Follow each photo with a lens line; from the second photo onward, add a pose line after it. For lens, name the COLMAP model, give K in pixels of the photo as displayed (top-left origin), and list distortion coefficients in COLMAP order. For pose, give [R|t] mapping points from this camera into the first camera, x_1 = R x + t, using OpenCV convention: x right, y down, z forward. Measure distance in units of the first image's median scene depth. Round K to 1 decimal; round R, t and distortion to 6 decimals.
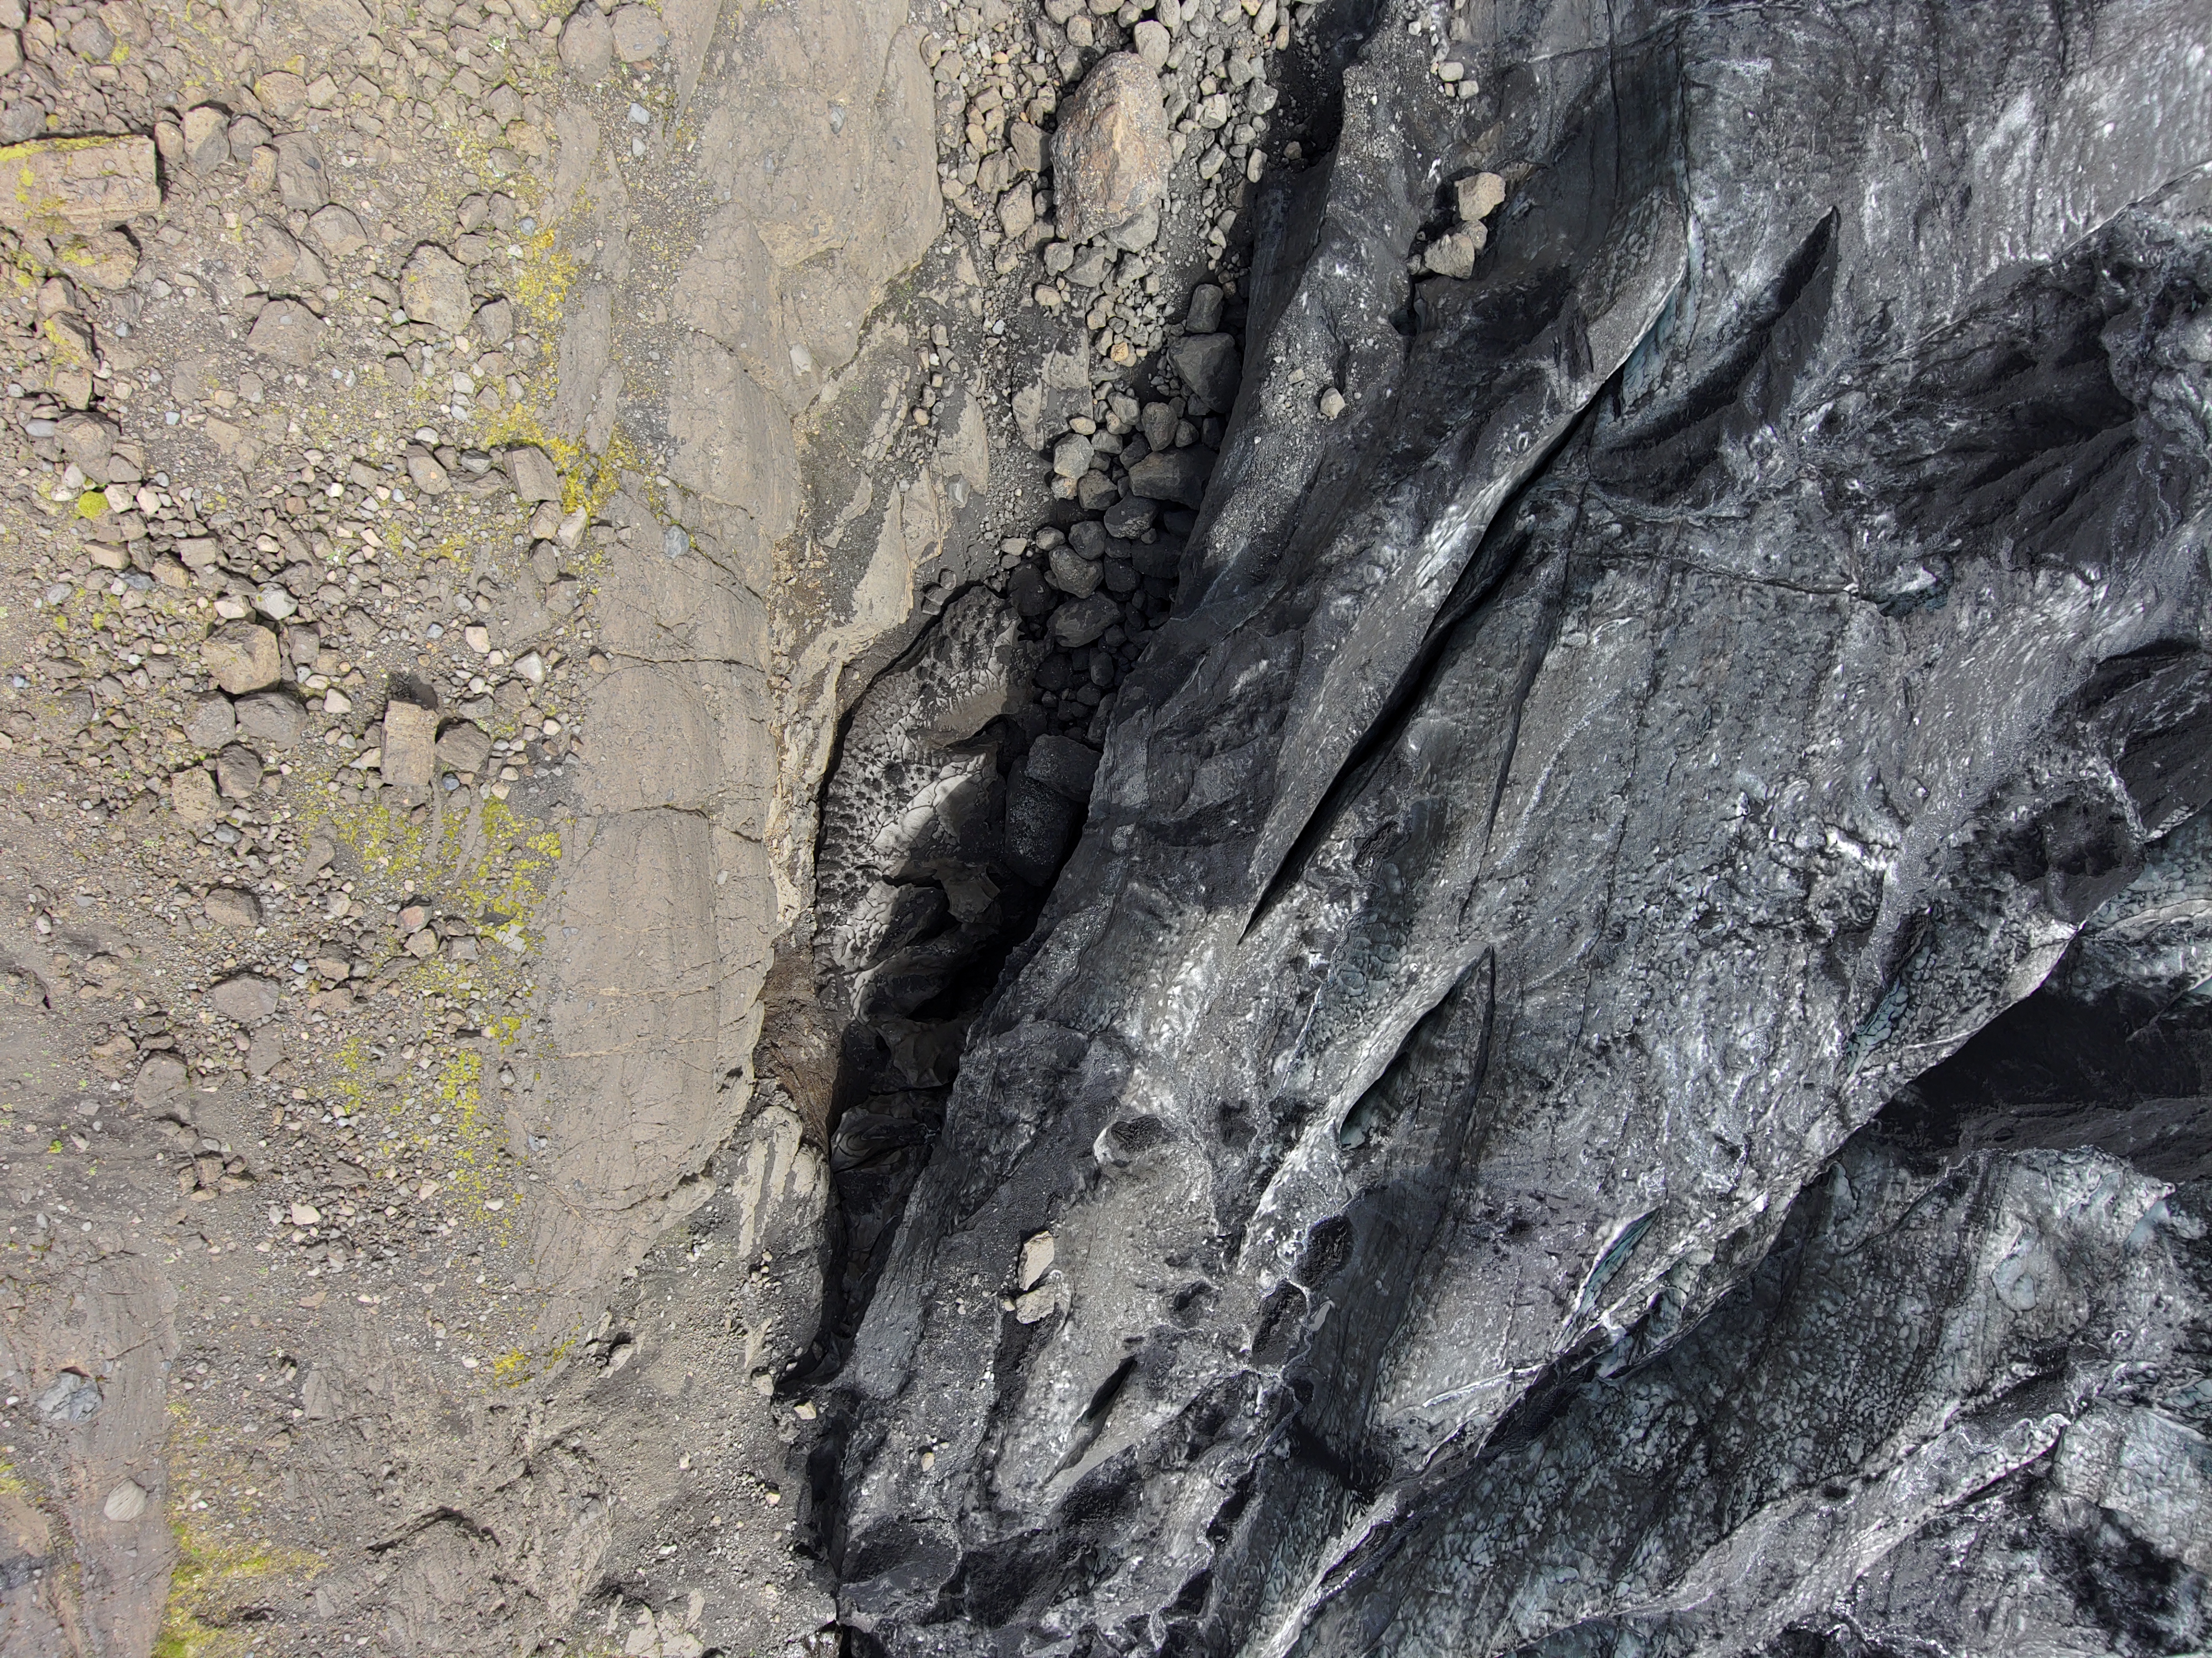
lens RADIAL K [[1194.9, 0, 1115.7], [0, 1194.9, 835.4], [0, 0, 1]] dist [0.105765, -0.101550]
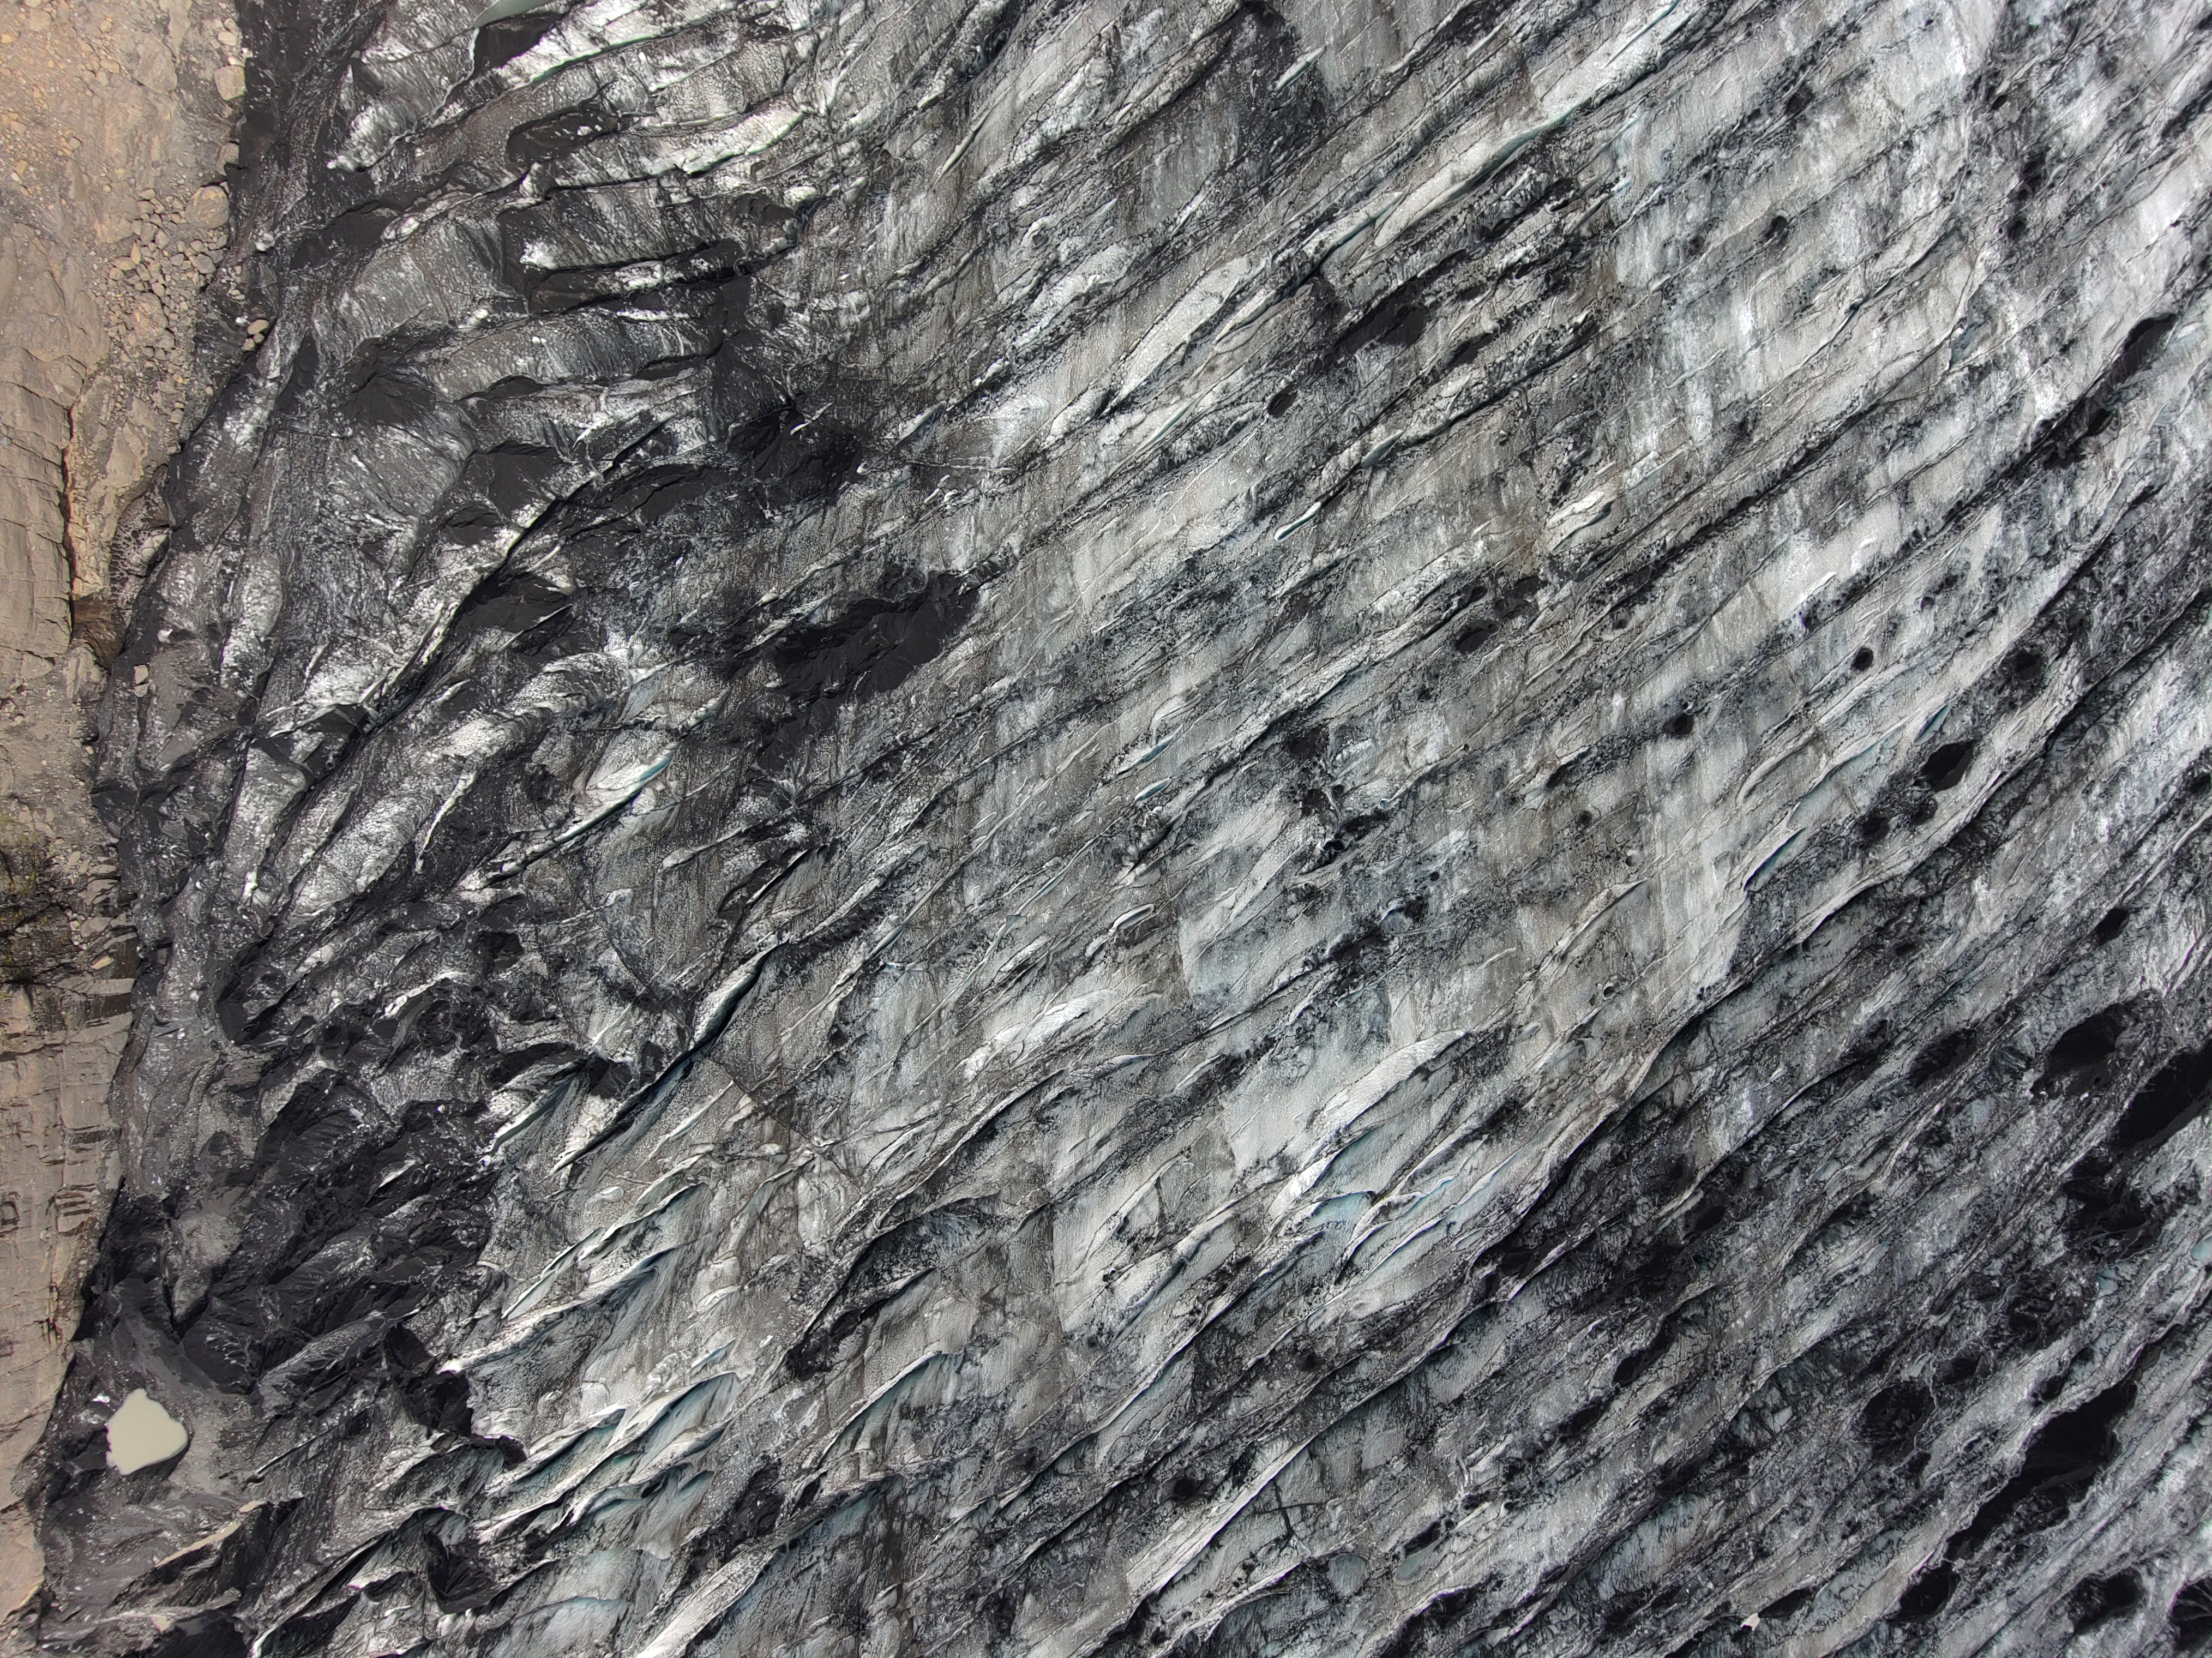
lens RADIAL K [[1353.9, 0, 1087.6], [0, 1353.9, 847.7], [0, 0, 1]] dist [0.189963, -0.152541]
pose [[0.993644, -0.042198, -0.104359, 2.742973], [0.033030, 0.995567, -0.088070, 1.222905], [0.107613, 0.084063, 0.990633, -2.329980]]
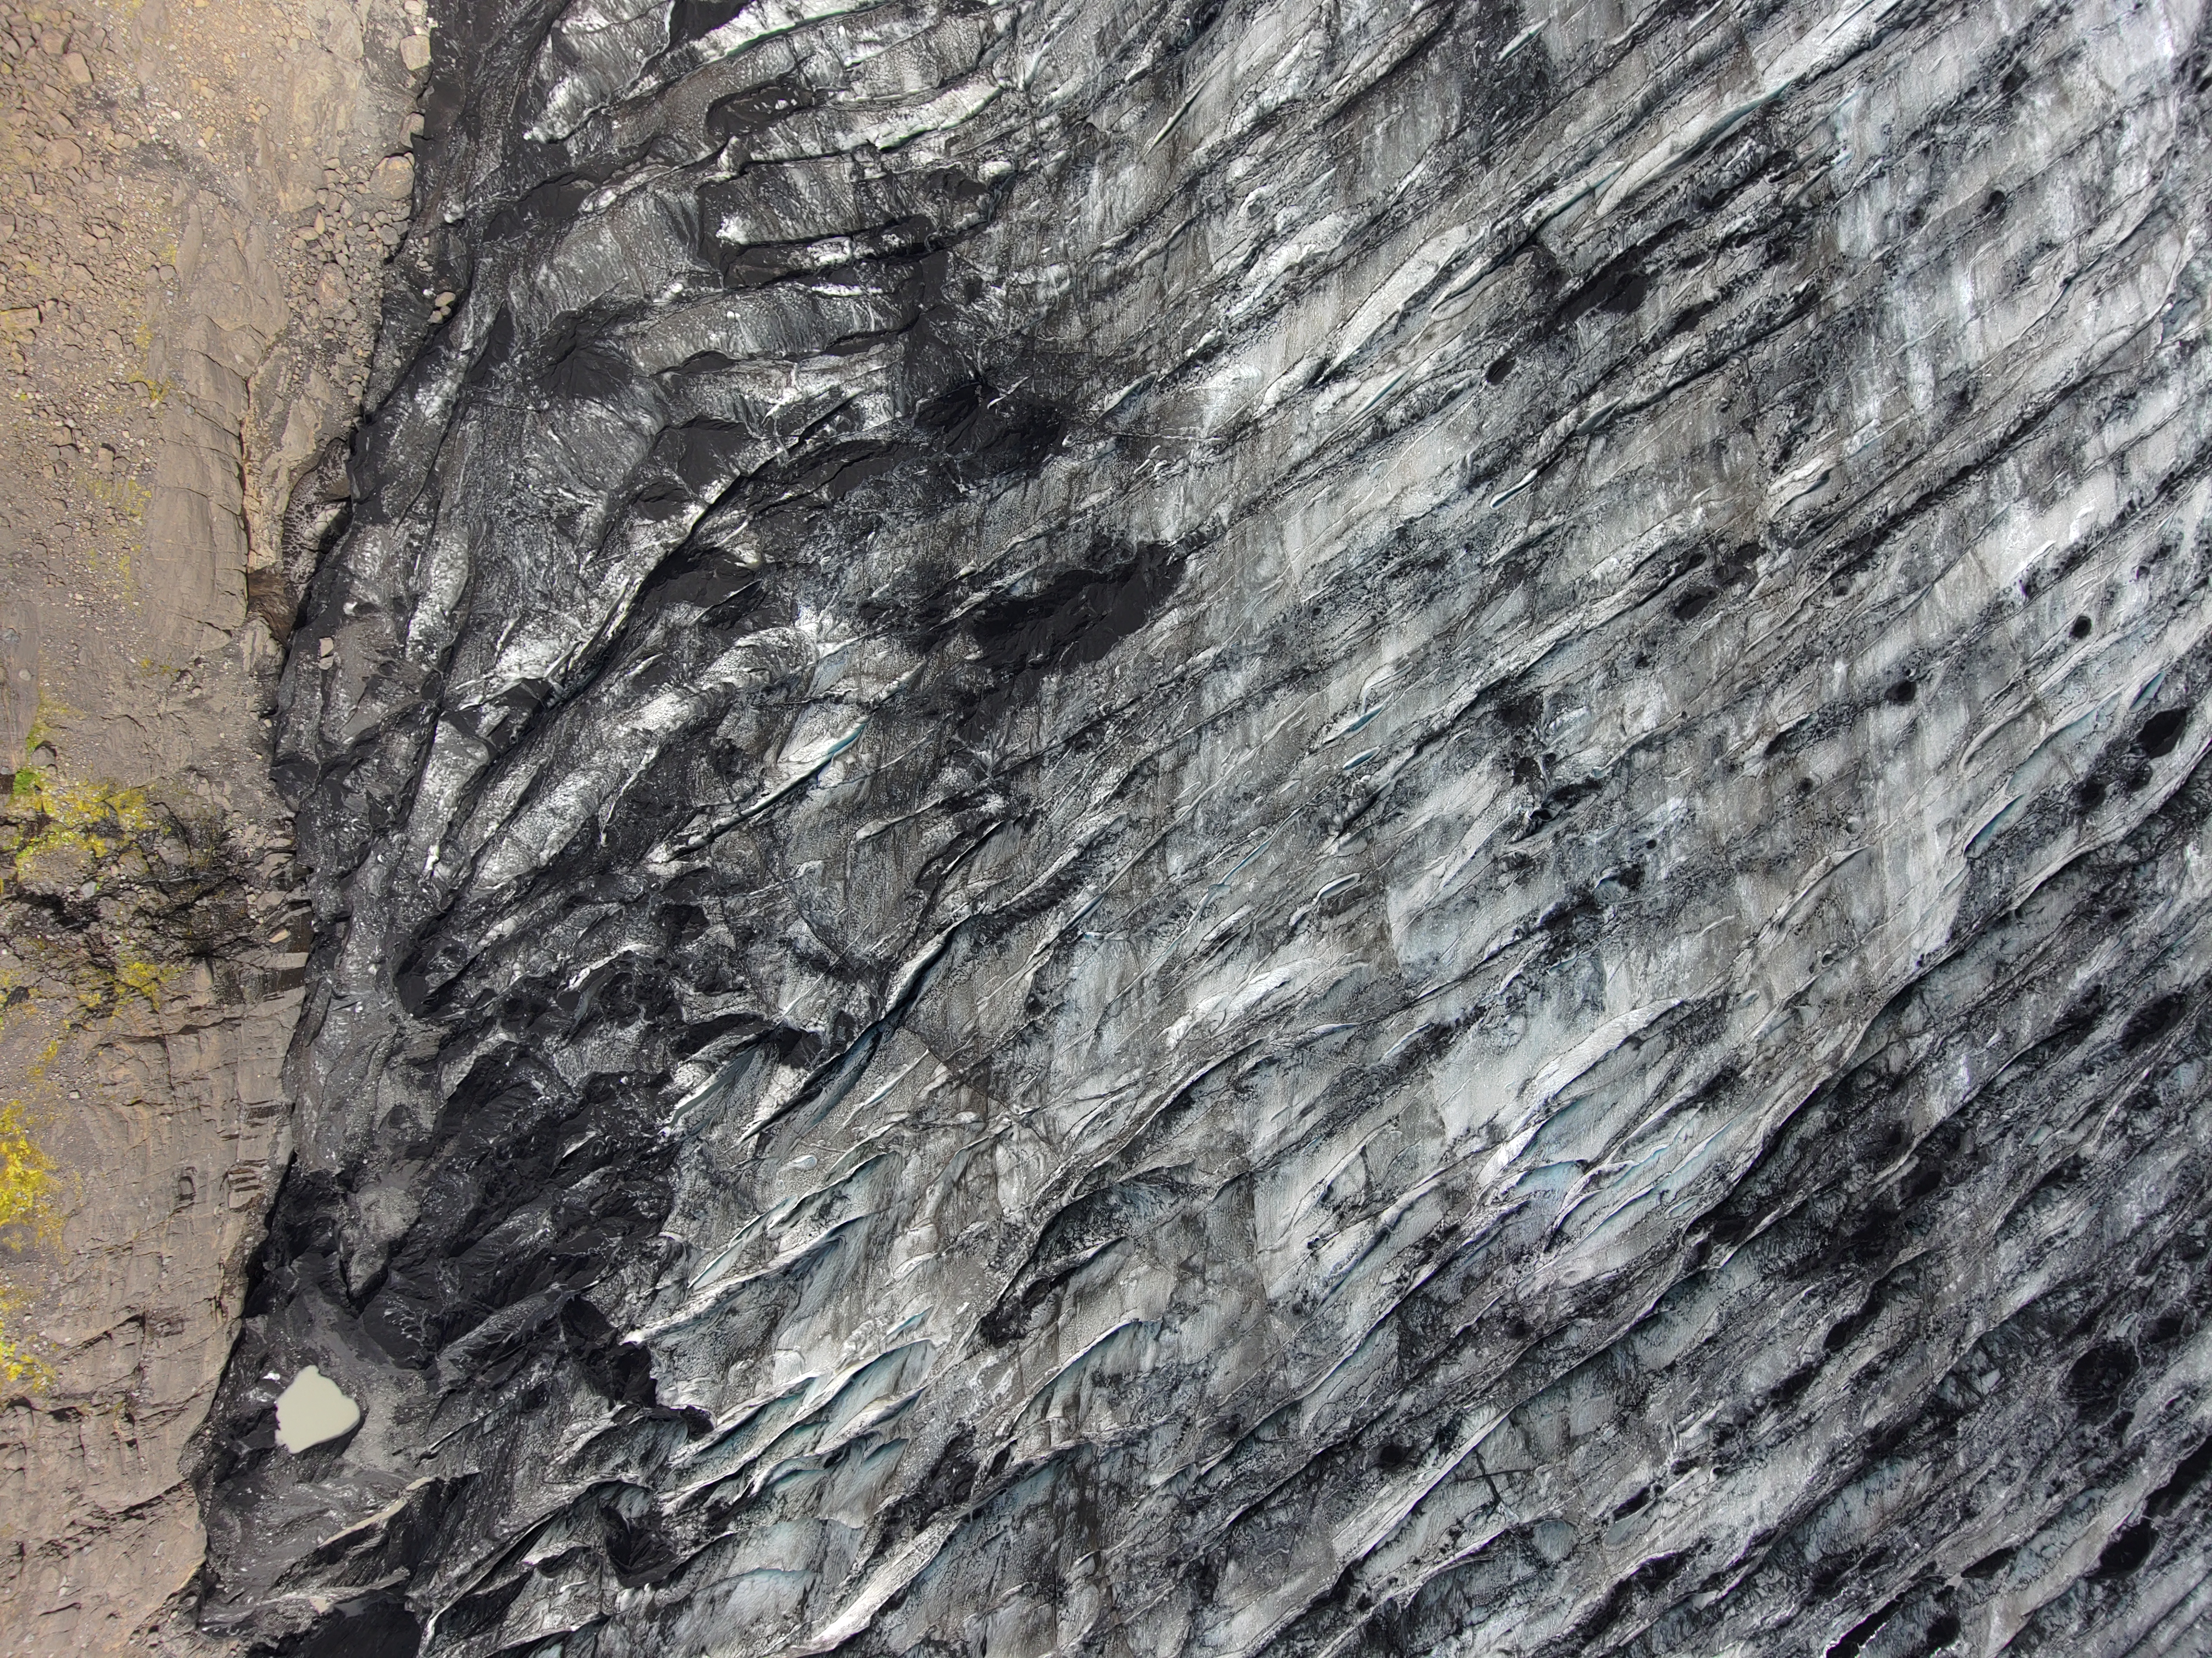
lens RADIAL K [[1340.0, 0, 1095.7], [0, 1340.0, 843.9], [0, 0, 1]] dist [0.194872, -0.158178]
pose [[0.995837, -0.042928, -0.080414, 2.193160], [0.035506, 0.995166, -0.091559, 1.280504], [0.083956, 0.088323, 0.992547, -2.360887]]
